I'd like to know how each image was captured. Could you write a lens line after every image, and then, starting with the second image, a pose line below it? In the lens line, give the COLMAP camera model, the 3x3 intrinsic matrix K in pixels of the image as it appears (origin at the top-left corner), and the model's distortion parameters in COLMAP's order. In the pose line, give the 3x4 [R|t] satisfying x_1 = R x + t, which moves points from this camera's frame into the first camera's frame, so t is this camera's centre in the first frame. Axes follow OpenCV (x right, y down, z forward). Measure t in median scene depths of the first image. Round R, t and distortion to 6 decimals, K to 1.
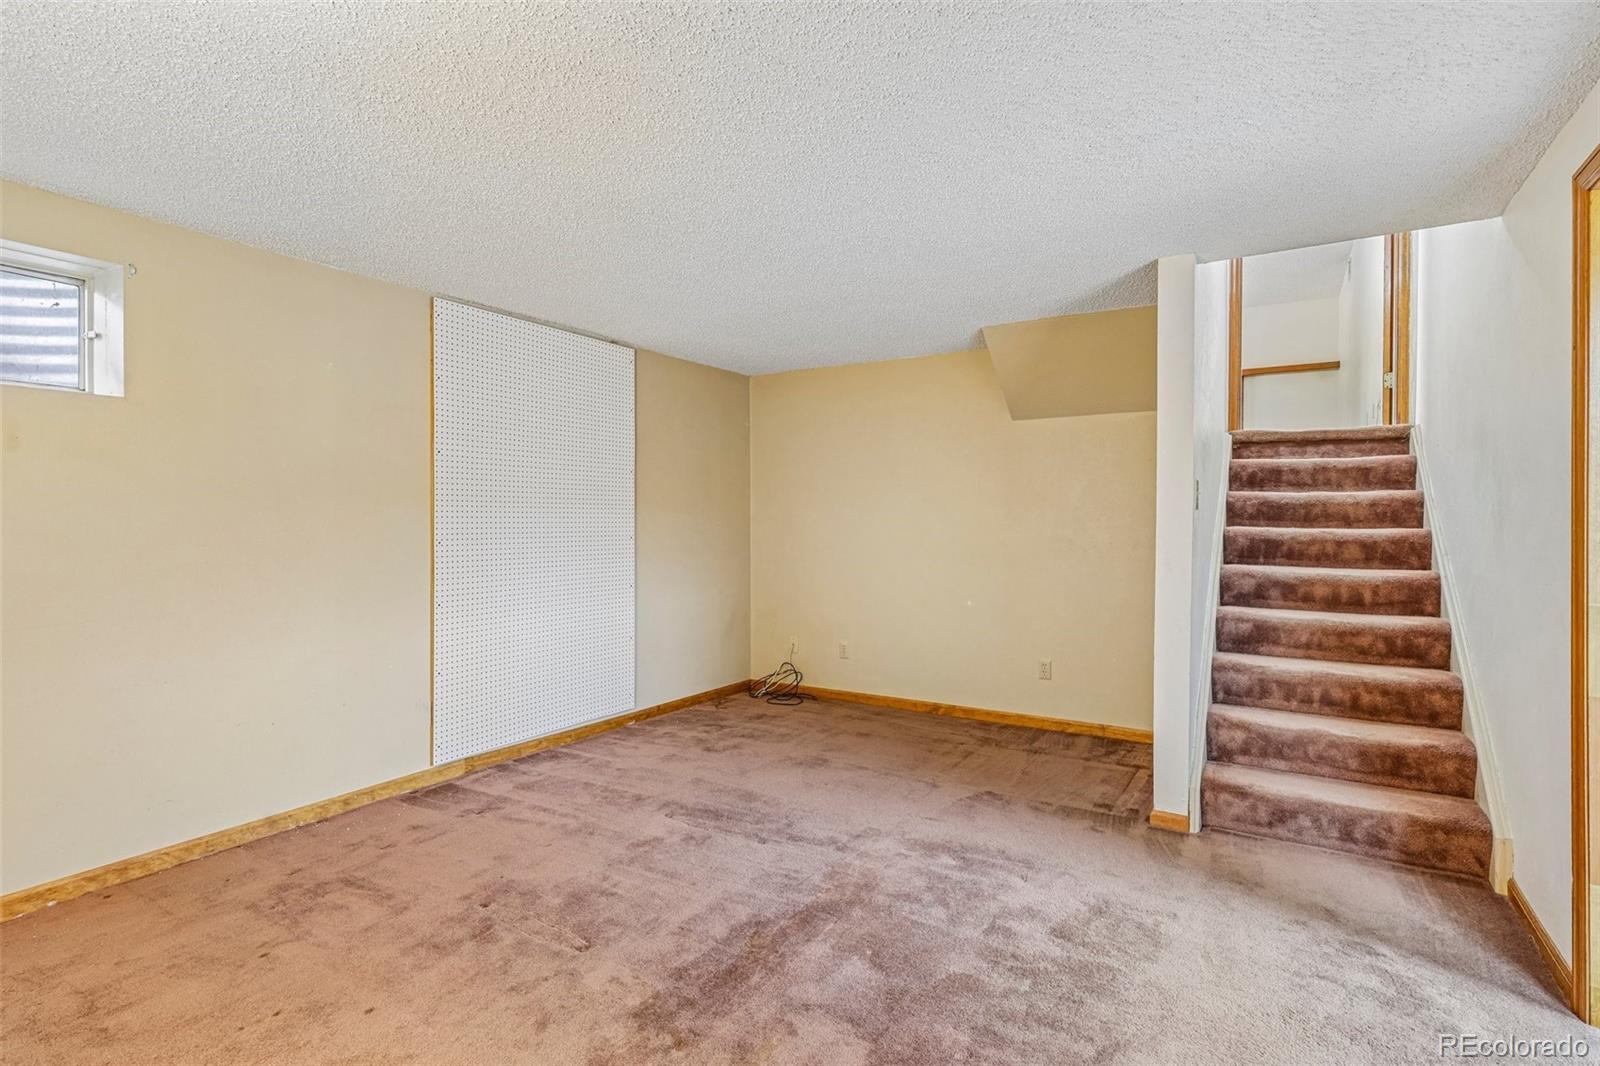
lens RADIAL K [[760.6, 0, 801.8], [0, 760.6, 525.9], [0, 0, 1]] dist [0.005834, 0.000962]
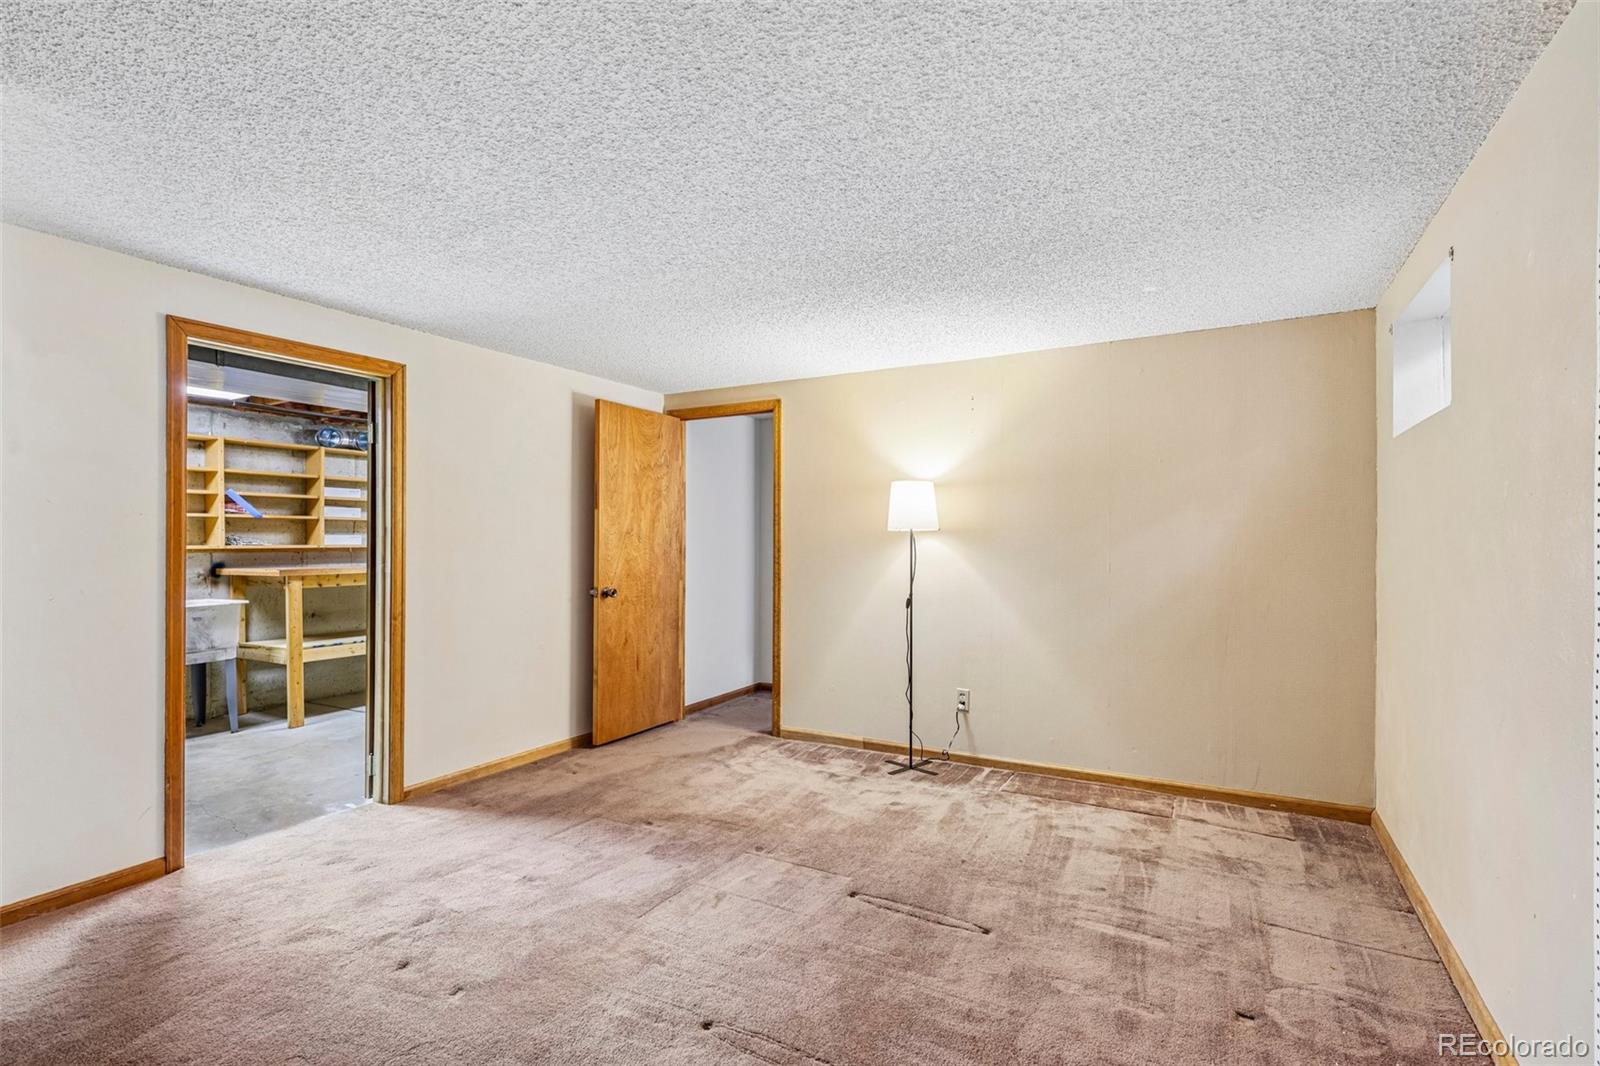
lens RADIAL K [[760.6, 0, 787.9], [0, 760.6, 540.0], [0, 0, 1]] dist [0.005834, 0.000962]
pose [[-0.999646, -0.001674, -0.026541, -0.110992], [-0.001901, 0.999962, 0.008507, -0.011571], [0.026525, 0.008555, -0.999612, 1.628167]]
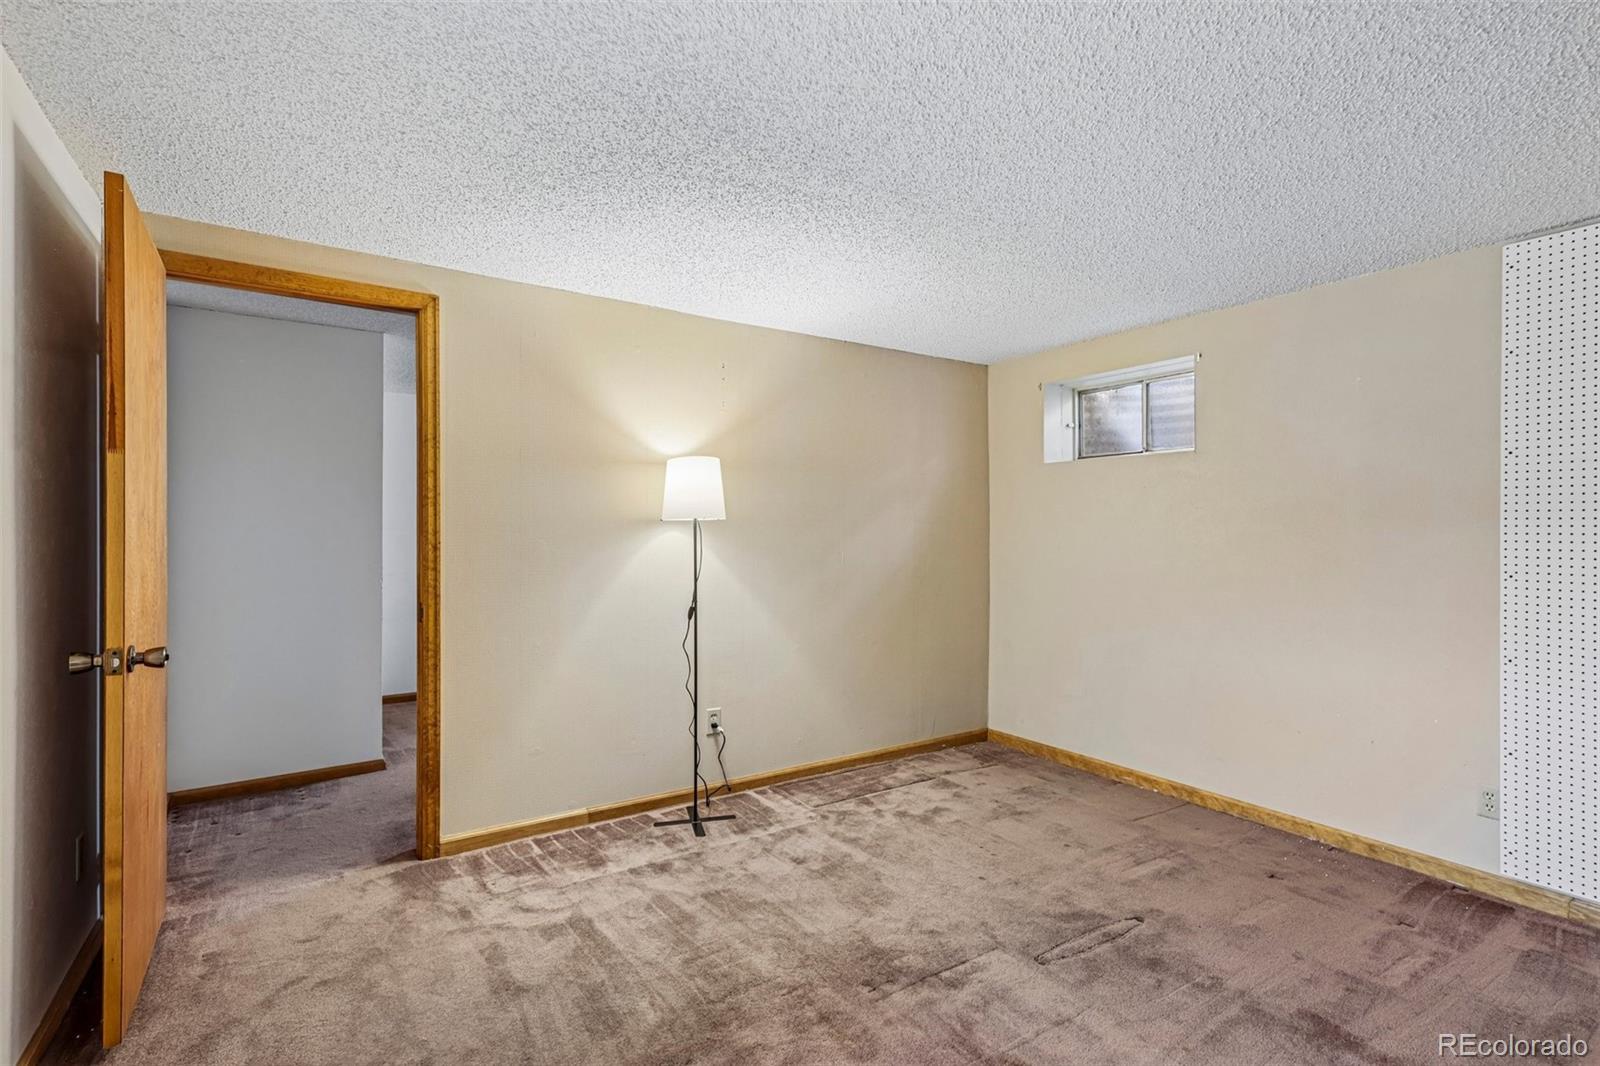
lens RADIAL K [[760.6, 0, 799.4], [0, 760.6, 536.2], [0, 0, 1]] dist [0.005834, 0.000962]
pose [[-0.421743, 0.000196, -0.906715, 0.563425], [-0.015996, 0.999843, 0.007656, -0.005276], [0.906574, 0.017732, -0.421674, 0.834029]]
